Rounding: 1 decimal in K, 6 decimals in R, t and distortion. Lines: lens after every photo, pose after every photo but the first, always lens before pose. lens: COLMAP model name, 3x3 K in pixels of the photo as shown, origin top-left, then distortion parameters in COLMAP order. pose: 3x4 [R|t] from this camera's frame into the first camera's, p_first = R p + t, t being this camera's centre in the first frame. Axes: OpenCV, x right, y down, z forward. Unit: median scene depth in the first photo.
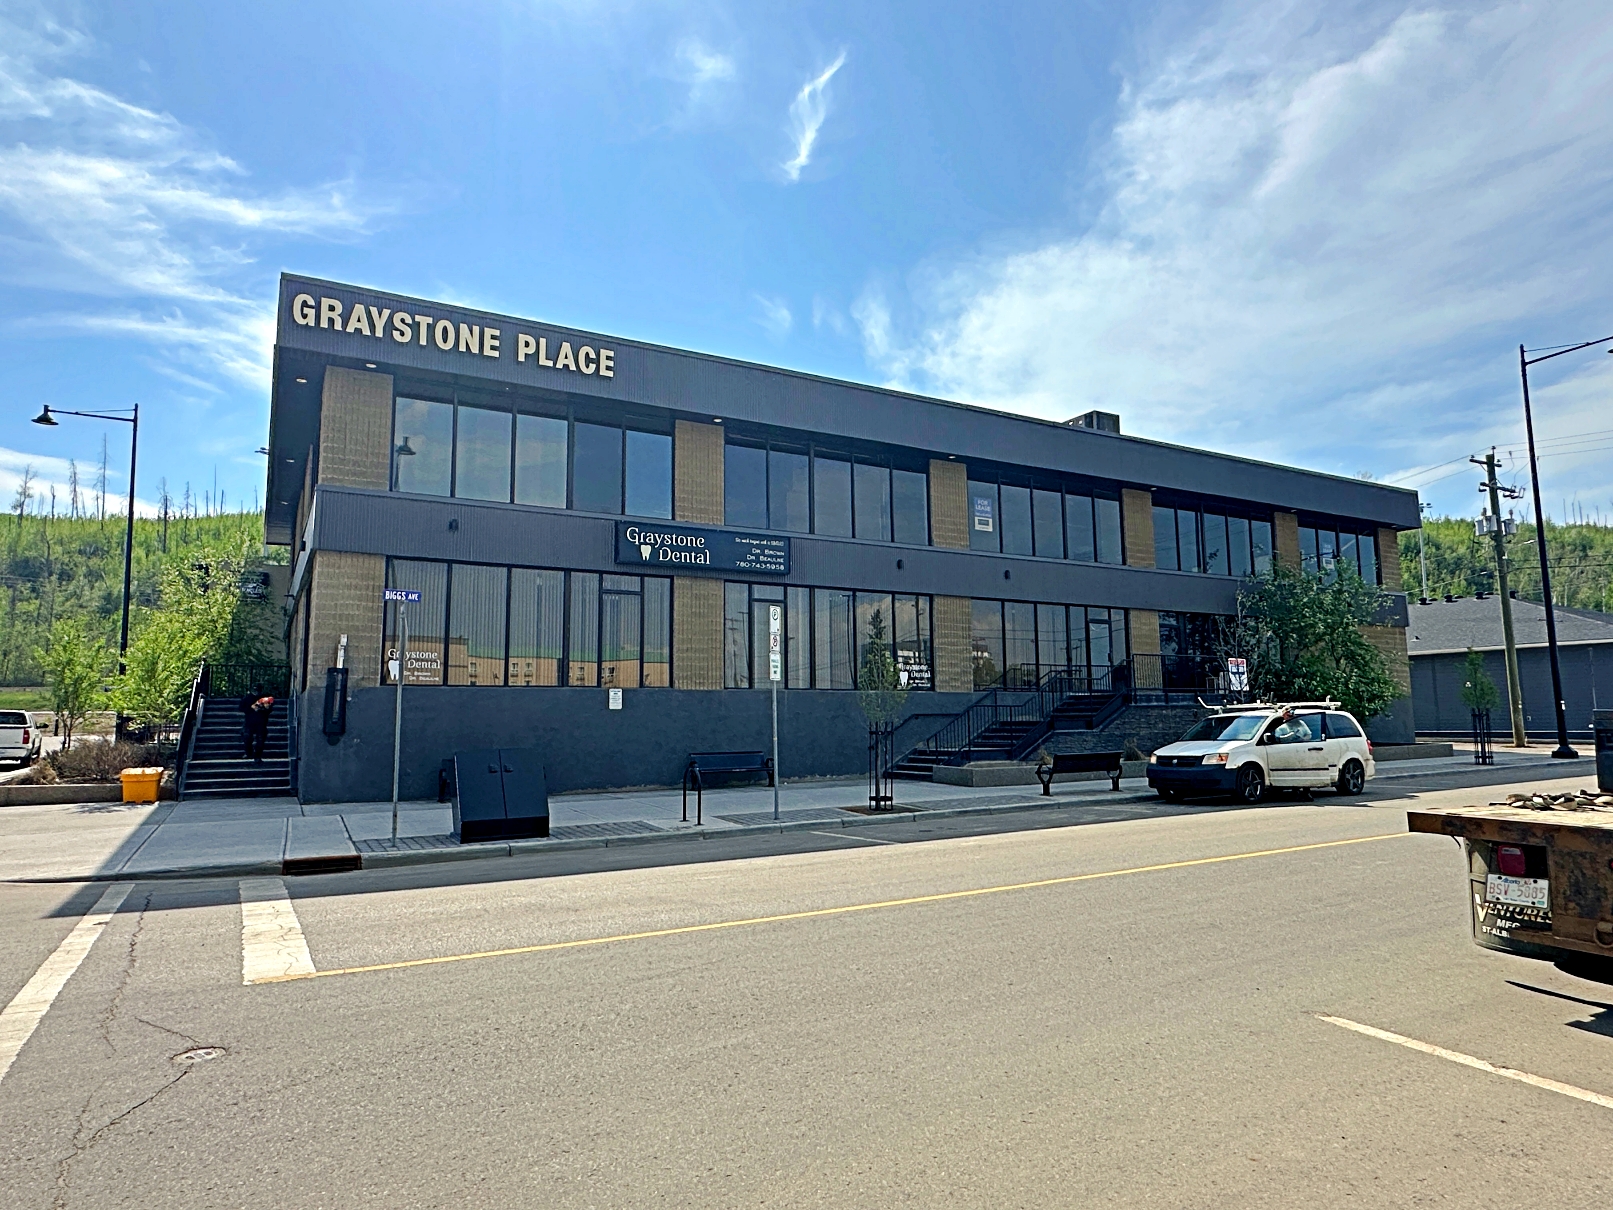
lens RADIAL K [[971.1, 0, 806.5], [0, 971.1, 605.0], [0, 0, 1]] dist [-0.012019, 0.007466]
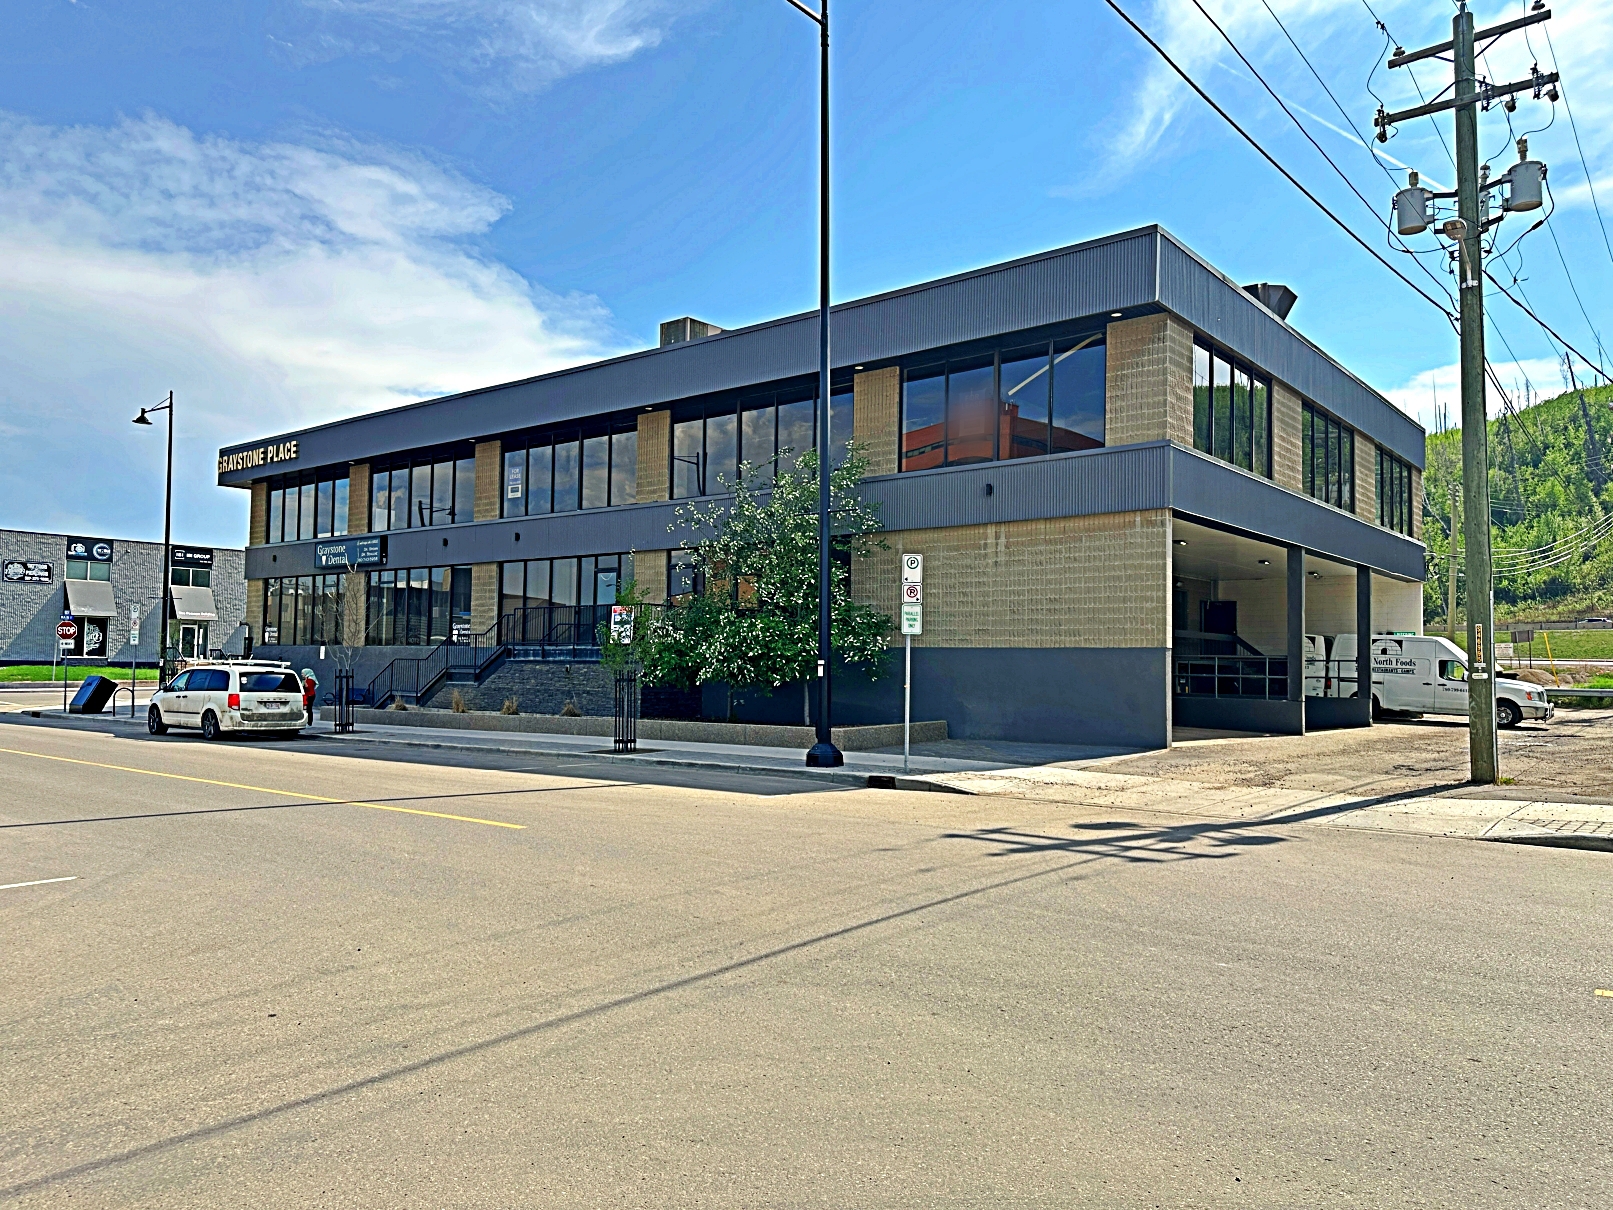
lens RADIAL K [[1143.4, 0, 811.1], [0, 1143.4, 616.6], [0, 0, 1]] dist [0.147736, -0.219993]
pose [[0.349903, -0.023649, -0.936487, 2.008292], [0.093872, 0.995535, 0.009933, 0.098708], [0.932071, -0.091385, 0.350561, 1.129927]]
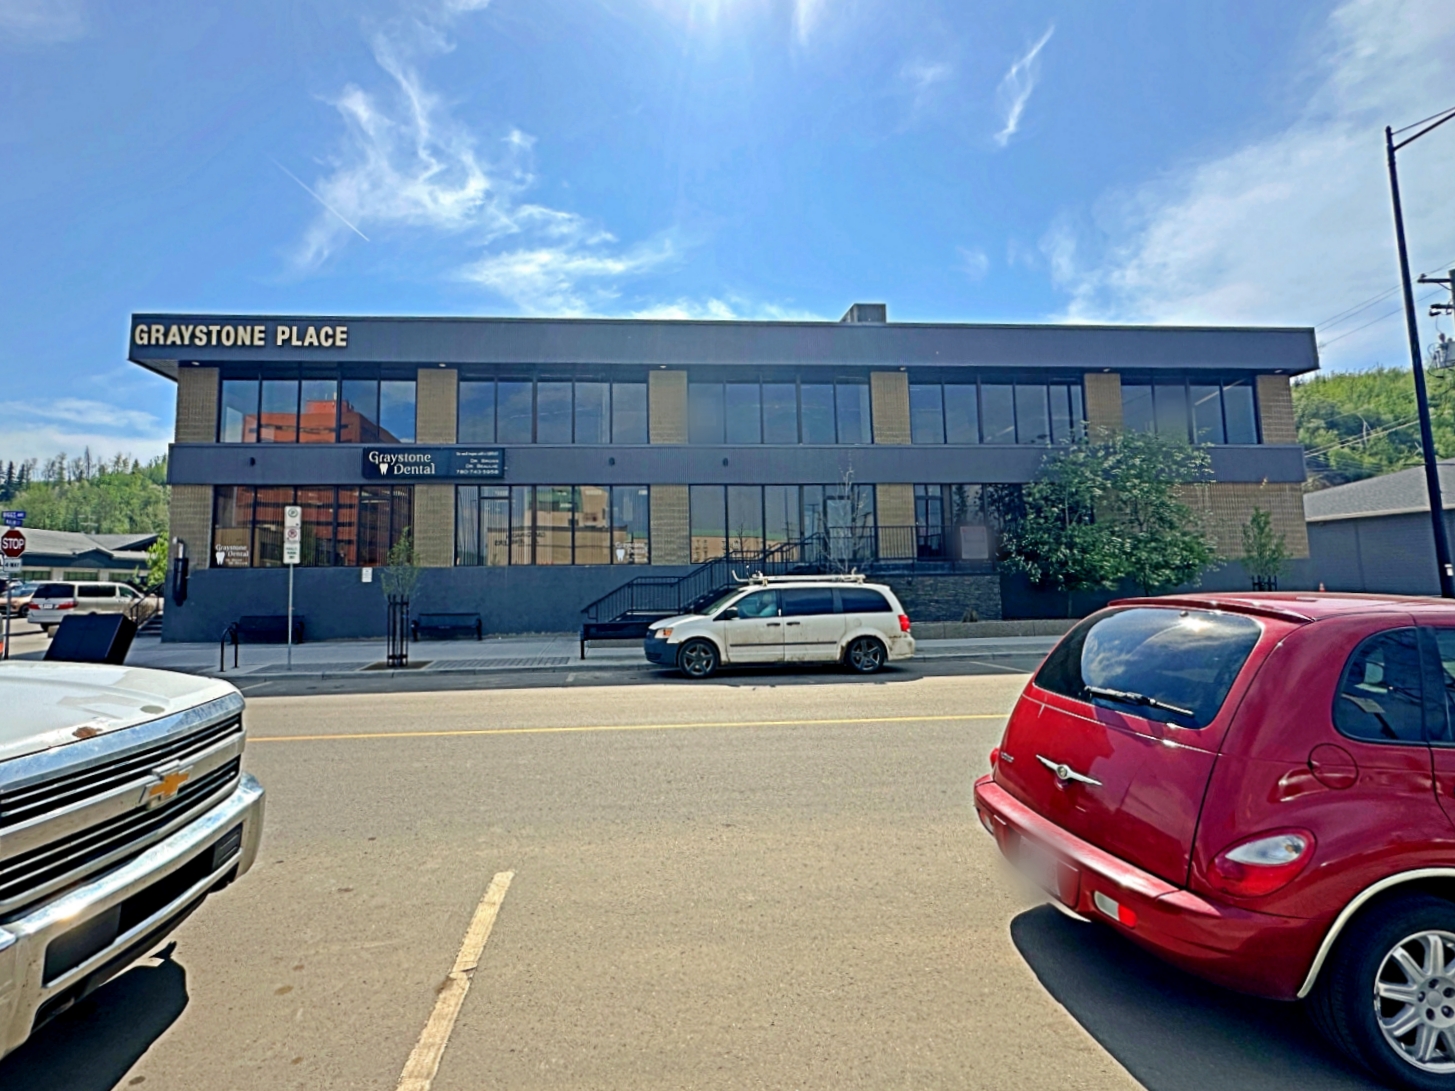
lens RADIAL K [[684.7, 0, 656.1], [0, 684.7, 520.3], [0, 0, 1]] dist [-0.010408, 0.007453]
pose [[0.896885, -0.041621, -0.440301, 0.644278], [0.055421, 0.998291, 0.018523, 0.023713], [0.438778, -0.041015, 0.897659, 0.311021]]
